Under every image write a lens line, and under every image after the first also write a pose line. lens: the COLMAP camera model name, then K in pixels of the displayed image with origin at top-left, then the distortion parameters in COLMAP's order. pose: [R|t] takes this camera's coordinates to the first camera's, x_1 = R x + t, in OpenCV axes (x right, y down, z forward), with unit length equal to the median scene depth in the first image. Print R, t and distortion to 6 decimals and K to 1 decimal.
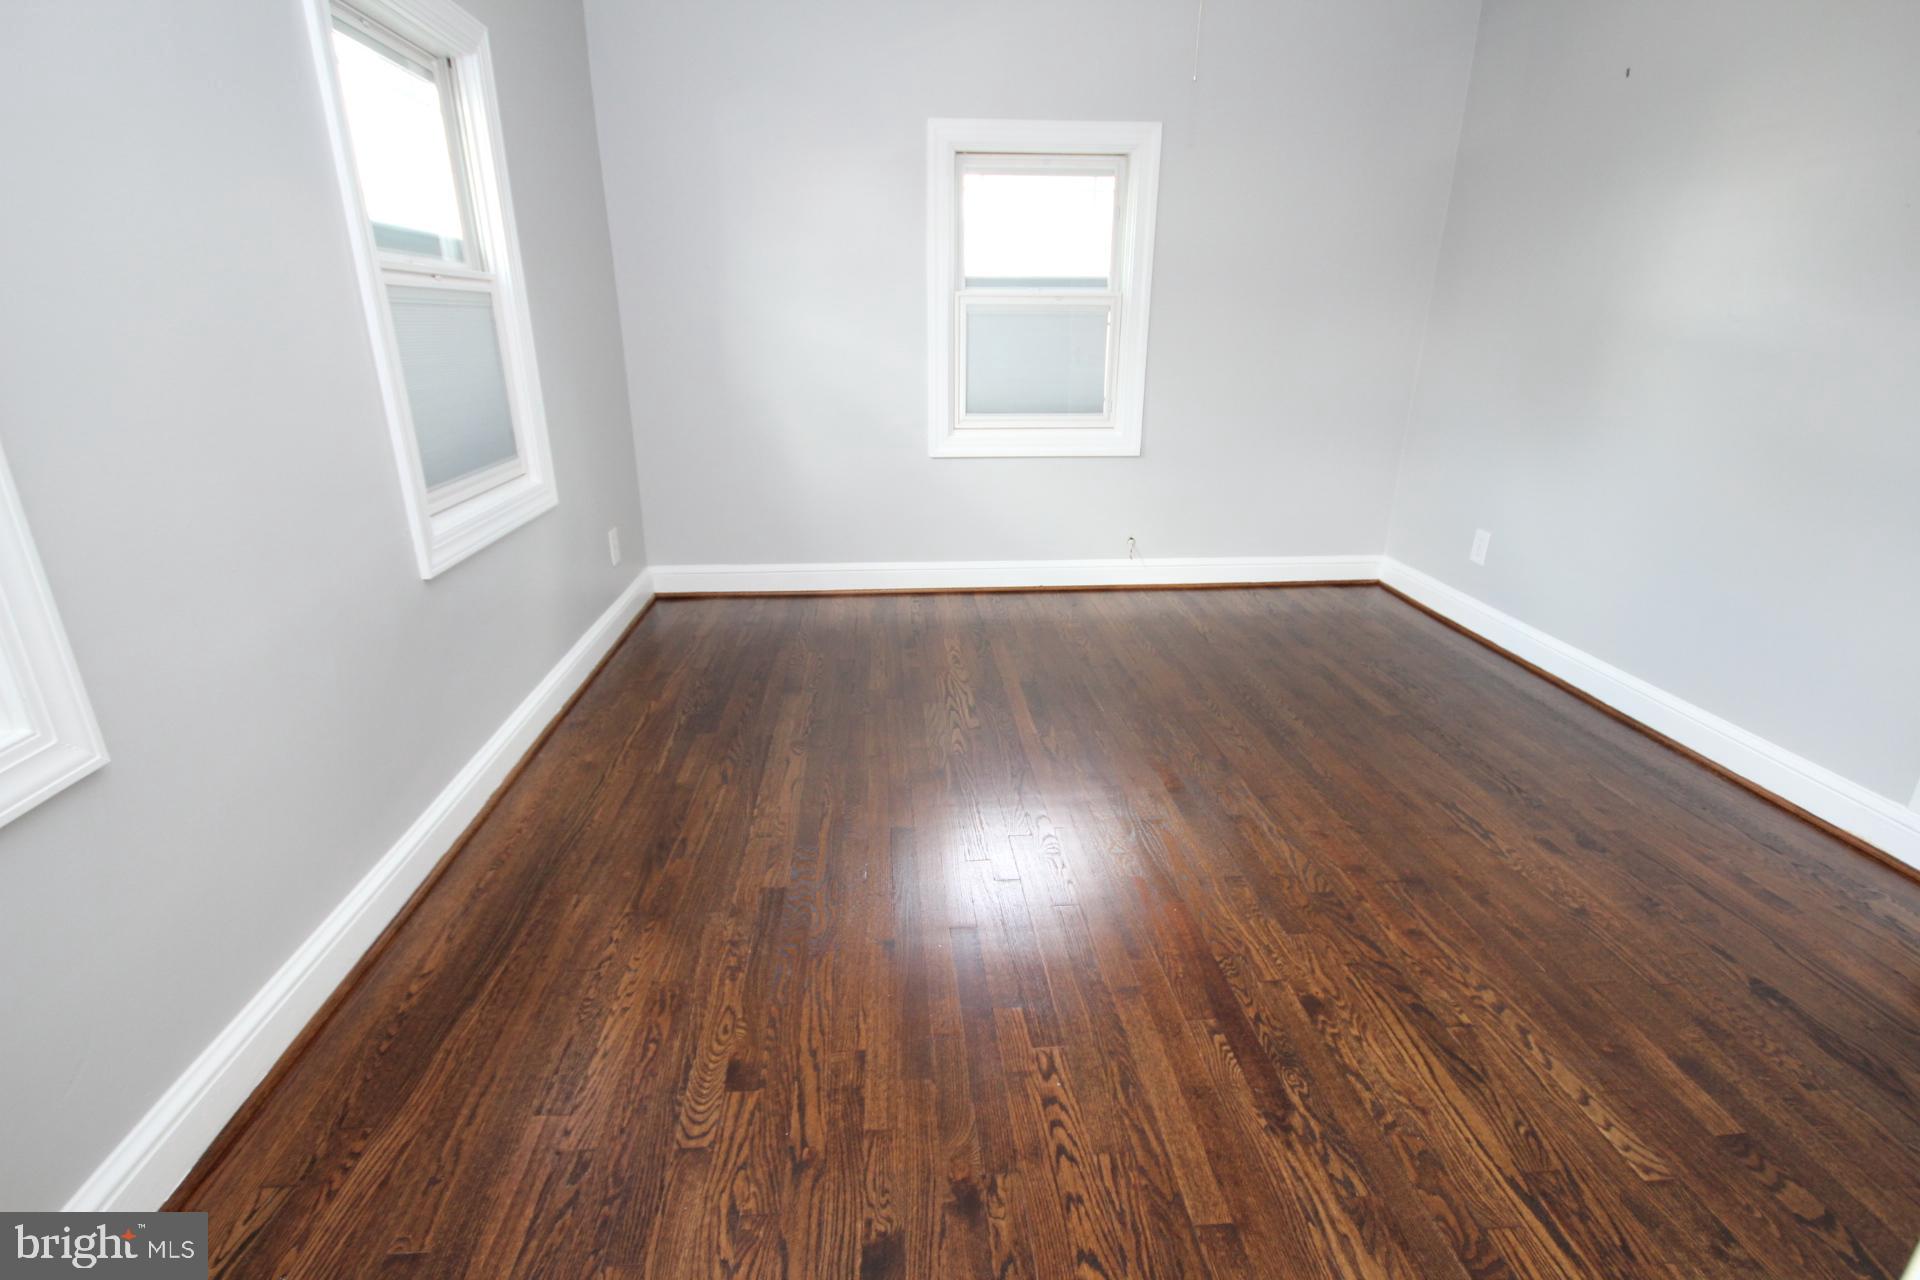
lens RADIAL K [[935.5, 0, 960.0], [0, 935.5, 640.0], [0, 0, 1]] dist [0.001230, 0.000115]
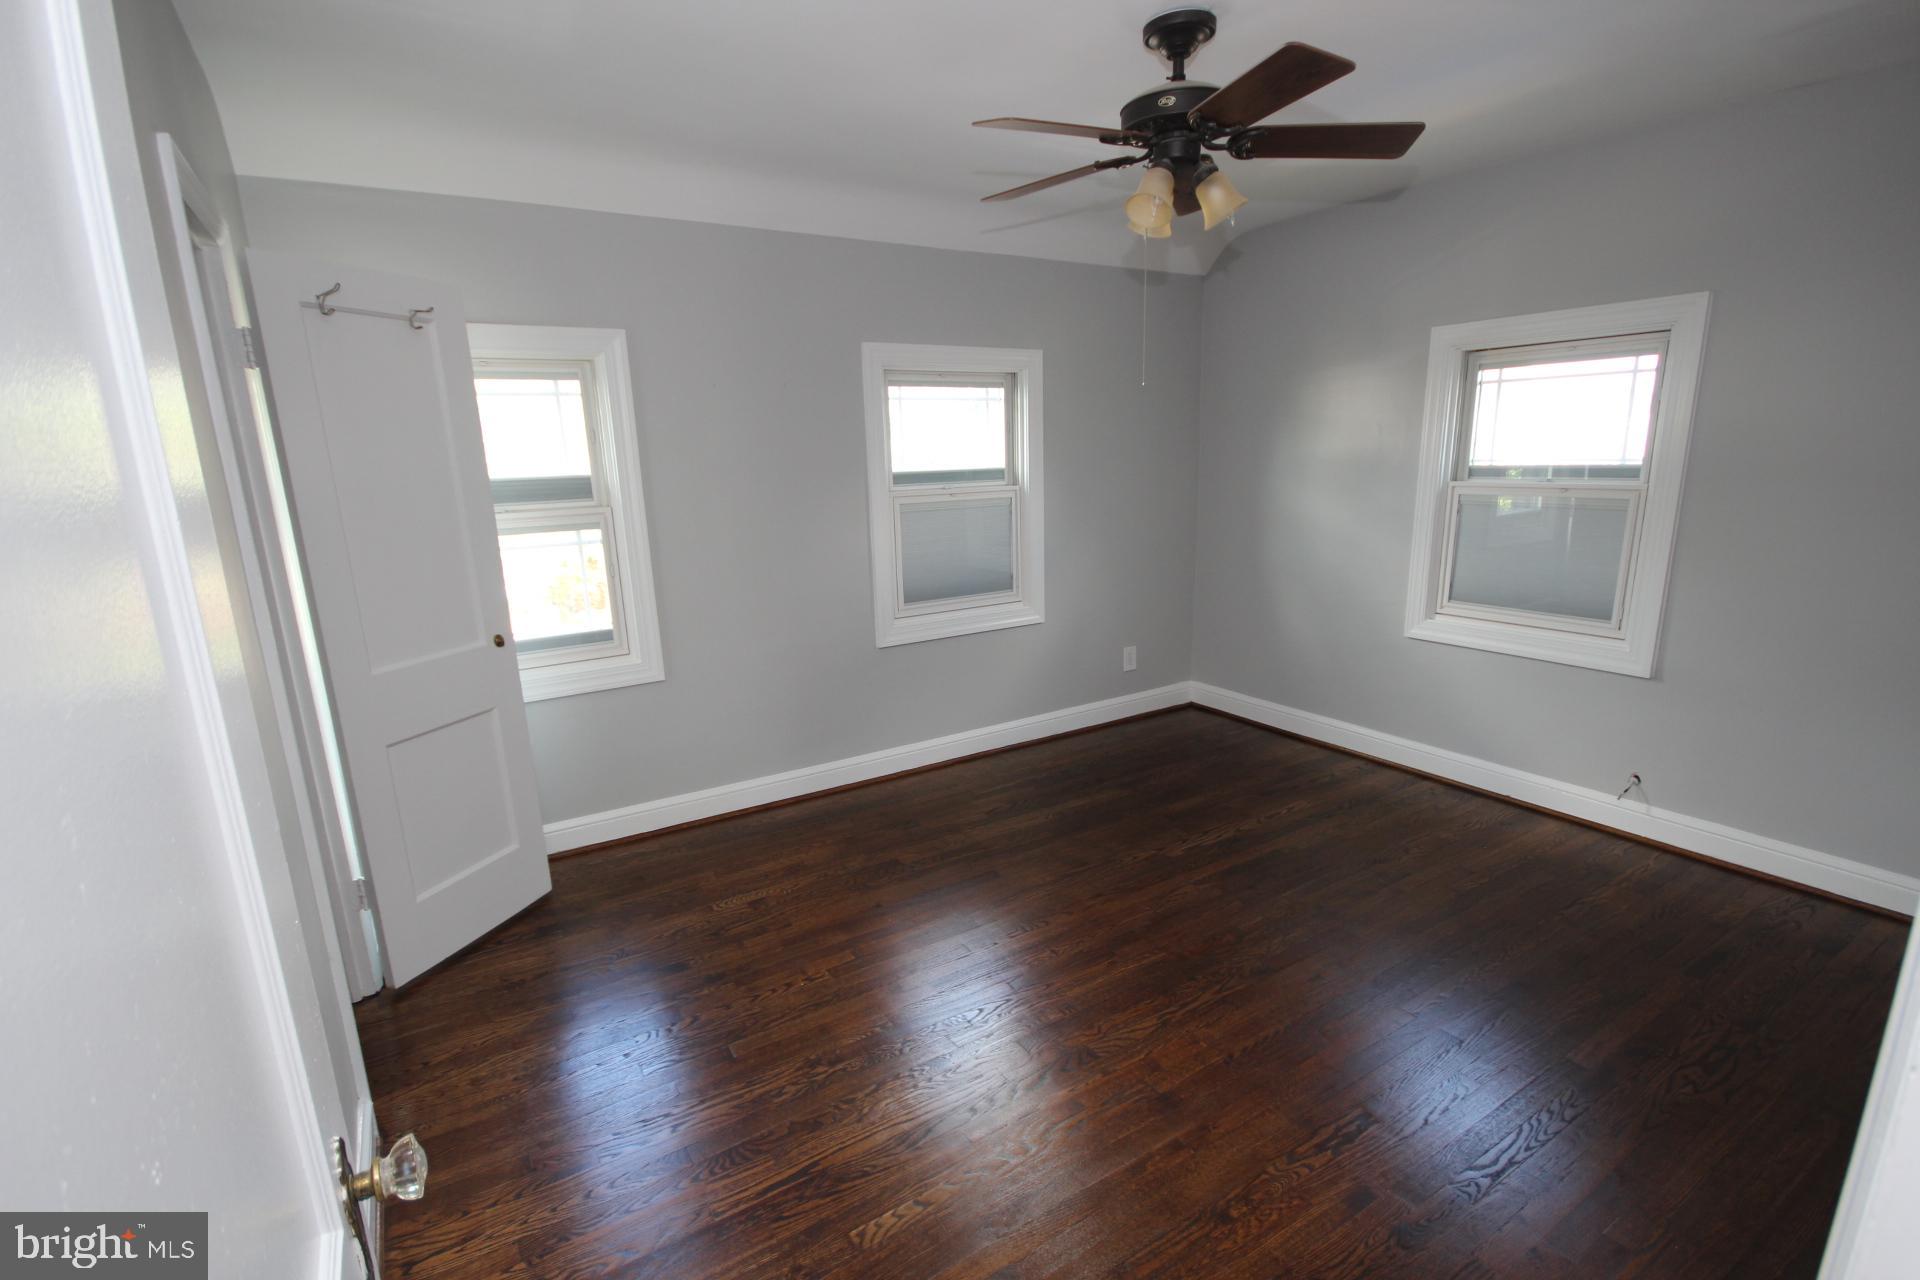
lens RADIAL K [[877.5, 0, 960.0], [0, 877.5, 640.0], [0, 0, 1]] dist [0.003420, -0.011625]
pose [[0.463908, 0.171038, -0.869215, 0.629235], [-0.260966, 0.964031, 0.050415, -0.122745], [0.846573, 0.203448, 0.491857, 0.125719]]
